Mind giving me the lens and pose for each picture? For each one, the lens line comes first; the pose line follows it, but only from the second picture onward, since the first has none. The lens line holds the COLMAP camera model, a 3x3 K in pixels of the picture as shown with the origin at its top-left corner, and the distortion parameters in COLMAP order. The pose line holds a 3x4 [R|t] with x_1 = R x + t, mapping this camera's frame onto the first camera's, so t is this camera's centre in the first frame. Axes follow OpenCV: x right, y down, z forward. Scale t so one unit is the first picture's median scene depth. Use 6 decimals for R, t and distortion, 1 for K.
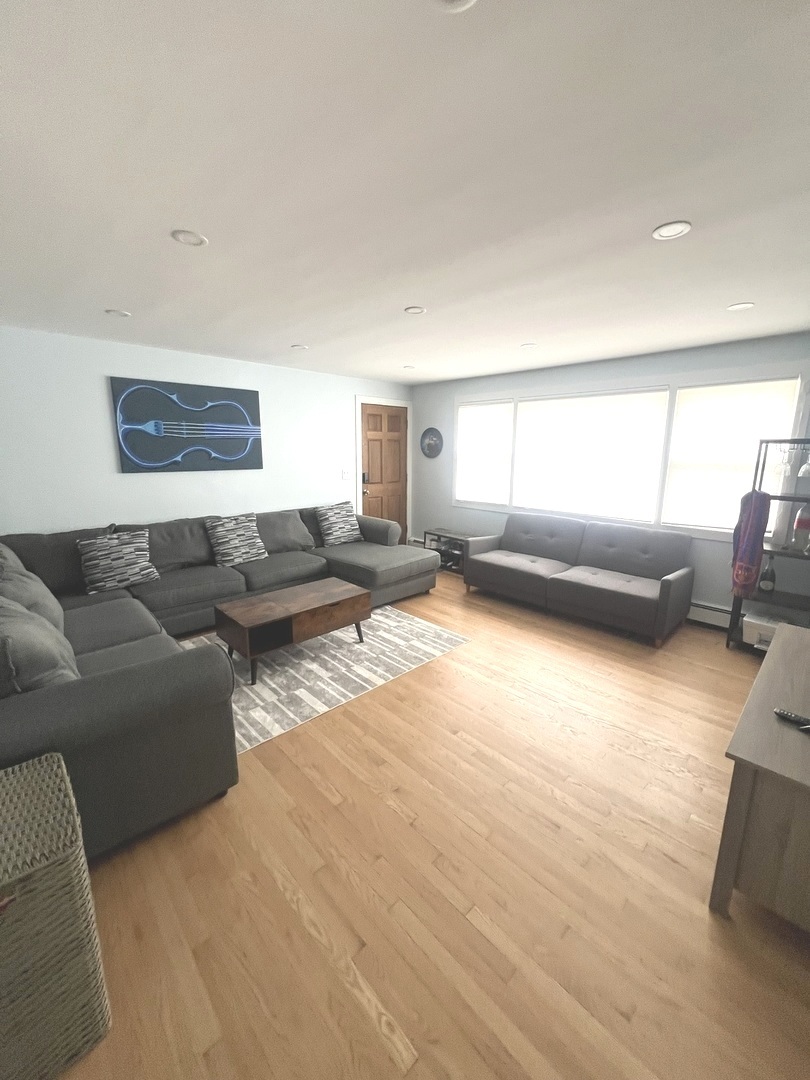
lens RADIAL K [[431.6, 0, 407.6], [0, 431.6, 534.7], [0, 0, 1]] dist [-0.000028, -0.000131]
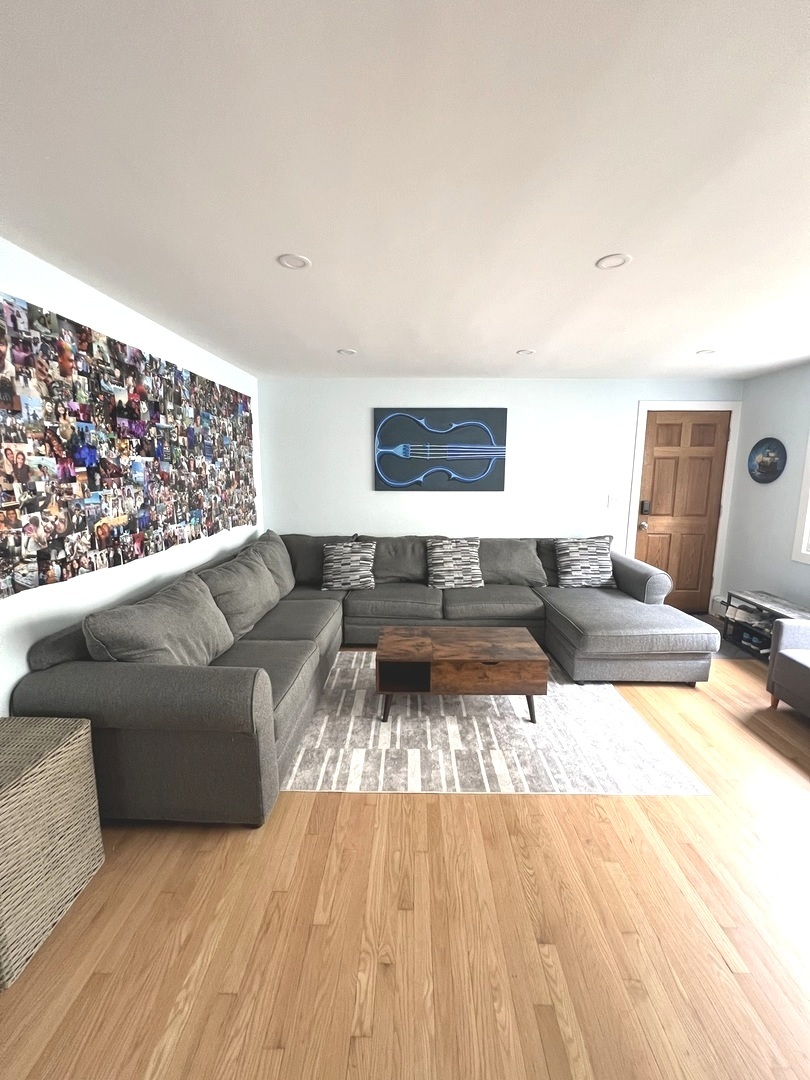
lens RADIAL K [[431.6, 0, 407.6], [0, 431.6, 534.7], [0, 0, 1]] dist [-0.000028, -0.000131]
pose [[0.709111, 0.105548, -0.697152, 0.212222], [-0.137524, 0.990447, 0.010070, -0.050463], [0.691555, 0.088734, 0.716852, 0.248962]]
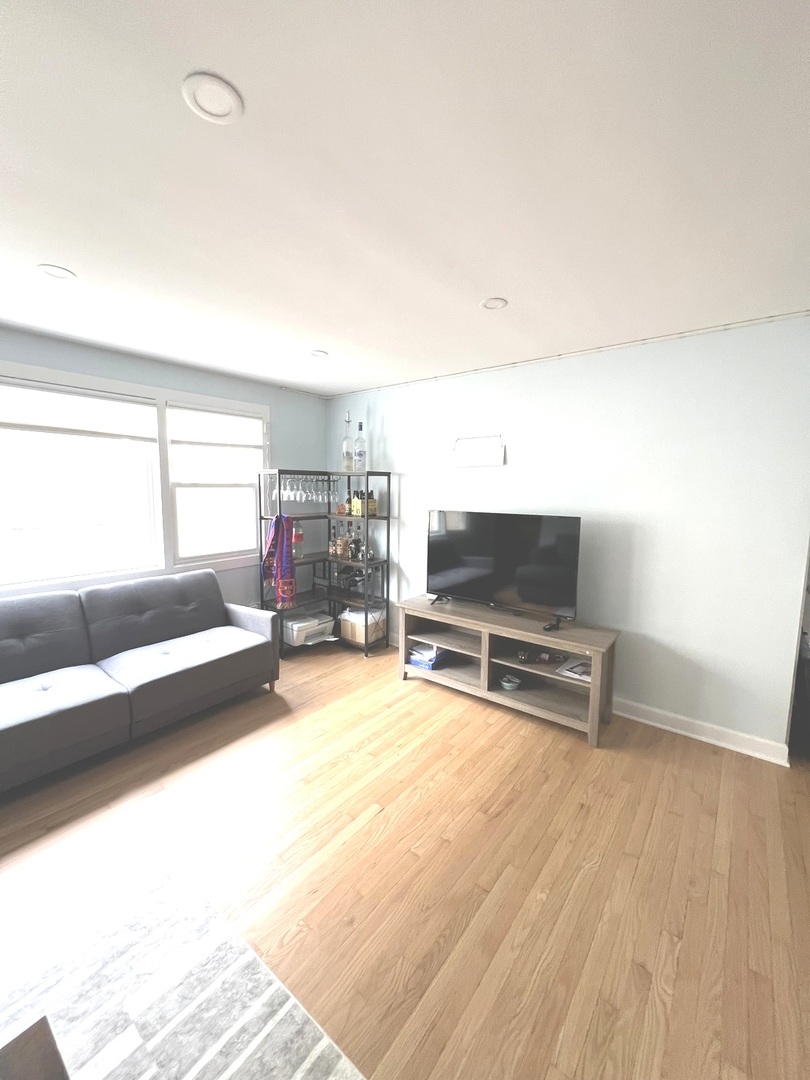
lens RADIAL K [[431.6, 0, 407.6], [0, 431.6, 534.7], [0, 0, 1]] dist [-0.000028, -0.000131]
pose [[-0.136664, -0.119339, 0.983403, -0.296905], [0.185688, 0.972035, 0.143765, -0.126689], [-0.973059, 0.202253, -0.110683, 0.683835]]
